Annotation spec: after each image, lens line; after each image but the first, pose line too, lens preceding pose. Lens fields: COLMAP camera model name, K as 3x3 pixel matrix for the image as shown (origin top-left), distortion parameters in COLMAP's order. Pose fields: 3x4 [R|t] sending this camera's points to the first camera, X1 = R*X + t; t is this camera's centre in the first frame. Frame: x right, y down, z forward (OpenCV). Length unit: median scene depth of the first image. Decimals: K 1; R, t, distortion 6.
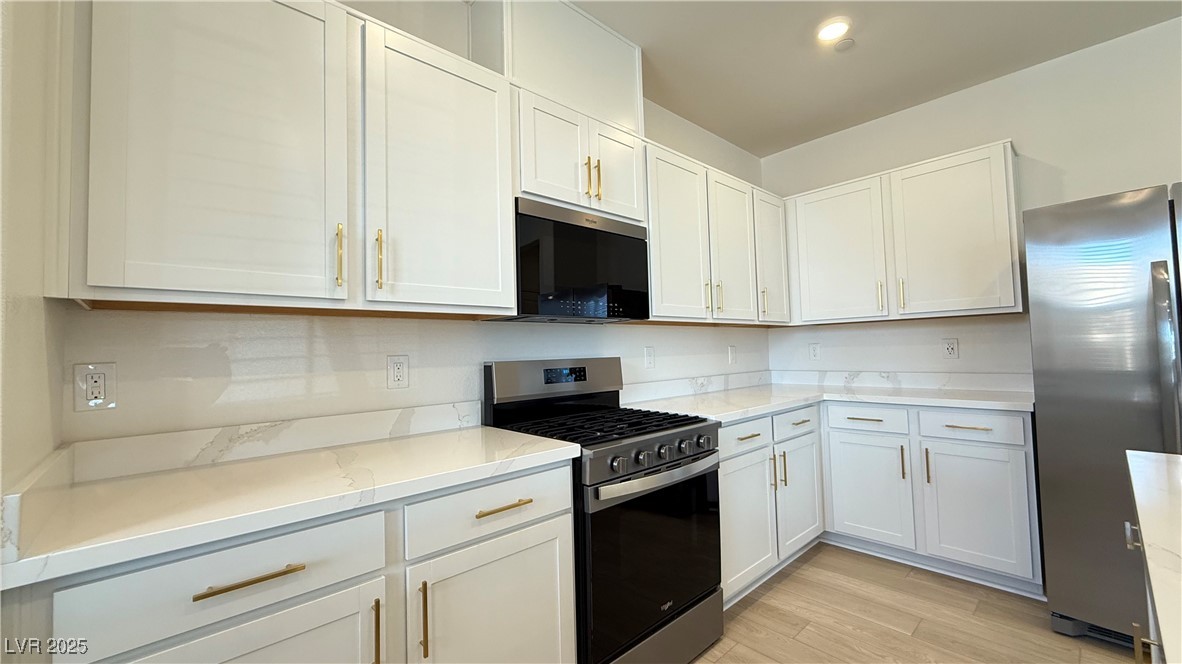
lens RADIAL K [[470.0, 0, 589.7], [0, 470.0, 331.8], [0, 0, 1]] dist [0.001770, -0.000904]
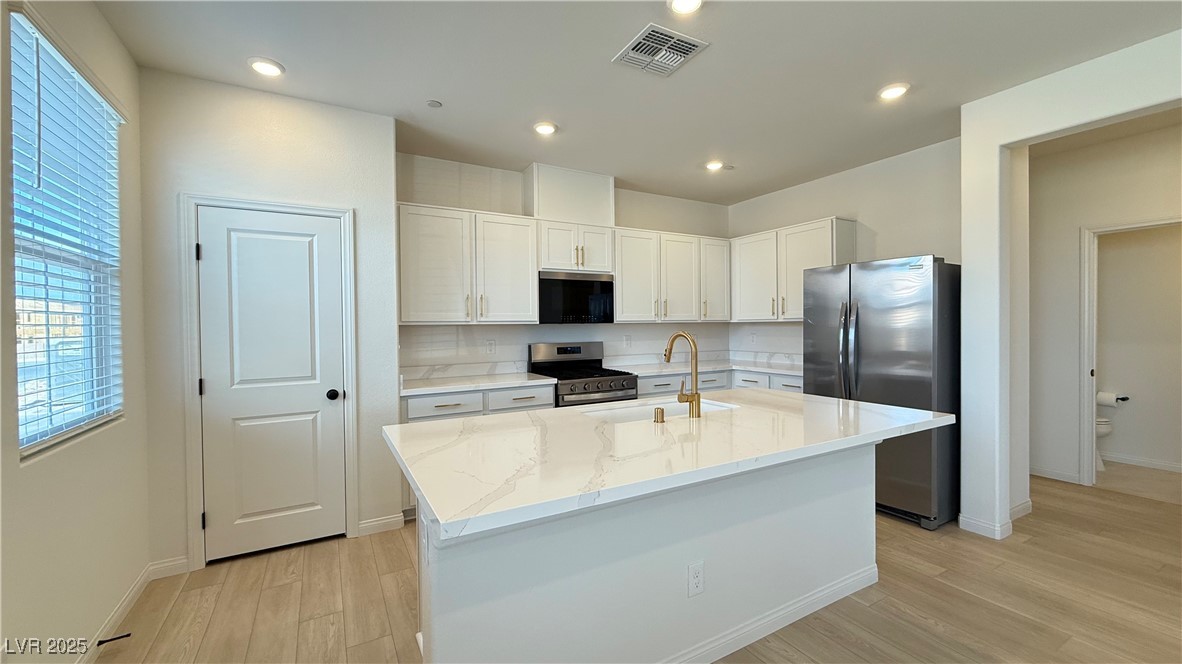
lens RADIAL K [[470.0, 0, 589.2], [0, 470.0, 333.8], [0, 0, 1]] dist [0.001770, -0.000904]
pose [[0.975576, 0.019785, -0.218768, 0.501500], [-0.006313, 0.998049, 0.062110, -0.112652], [0.219570, -0.059212, 0.973798, -1.006700]]
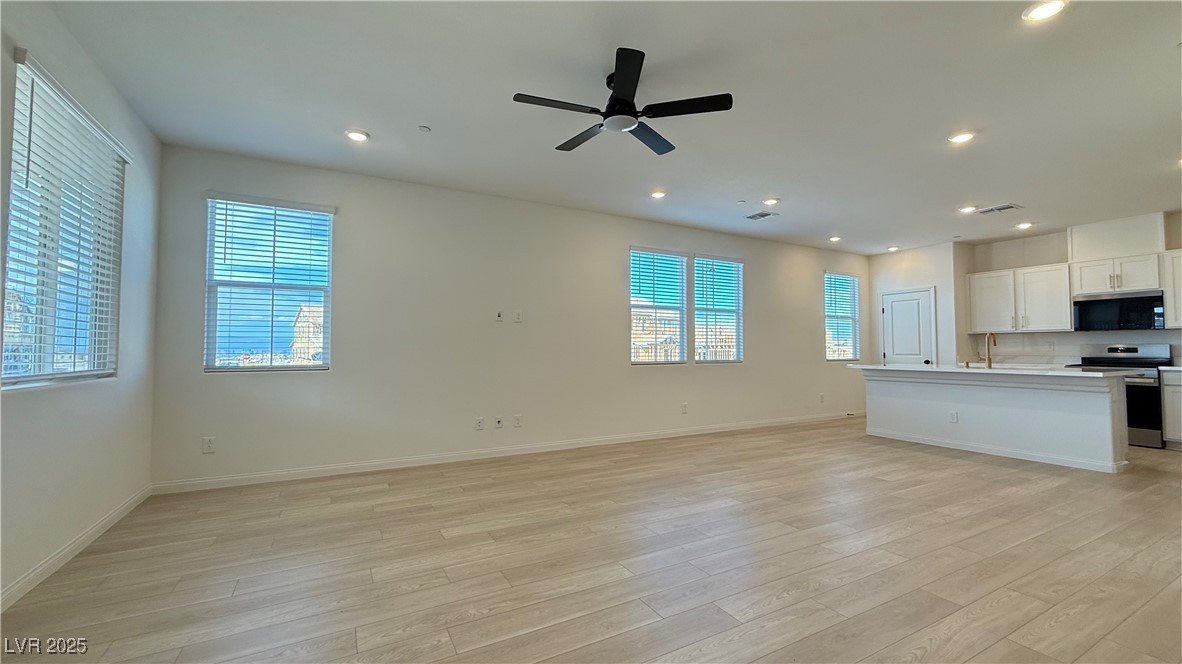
lens RADIAL K [[470.0, 0, 590.5], [0, 470.0, 329.5], [0, 0, 1]] dist [0.001770, -0.000904]
pose [[-0.234881, -0.013358, -0.971932, 3.501890], [0.046996, 0.998580, -0.025082, -0.109957], [0.970887, -0.051568, -0.233920, -1.425674]]
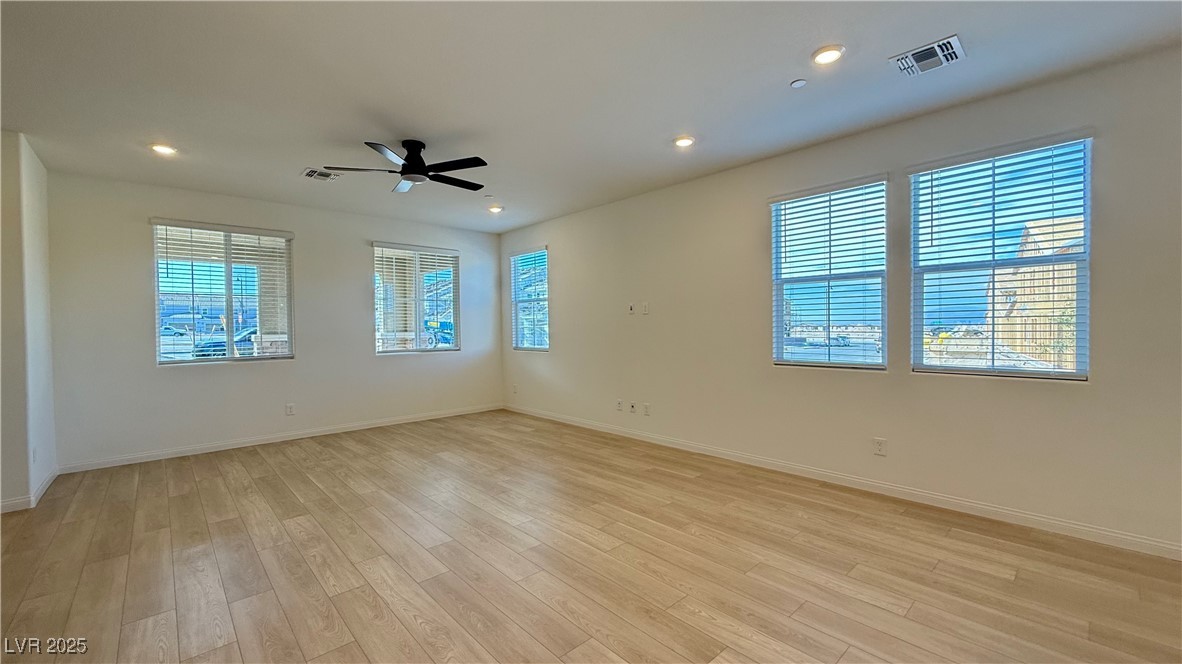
lens RADIAL K [[470.0, 0, 584.7], [0, 470.0, 334.4], [0, 0, 1]] dist [0.001770, -0.000904]
pose [[-0.999172, 0.040658, -0.001531, 1.510648], [0.040682, 0.998918, -0.022513, -0.073841], [0.000614, -0.022556, -0.999745, 0.166116]]
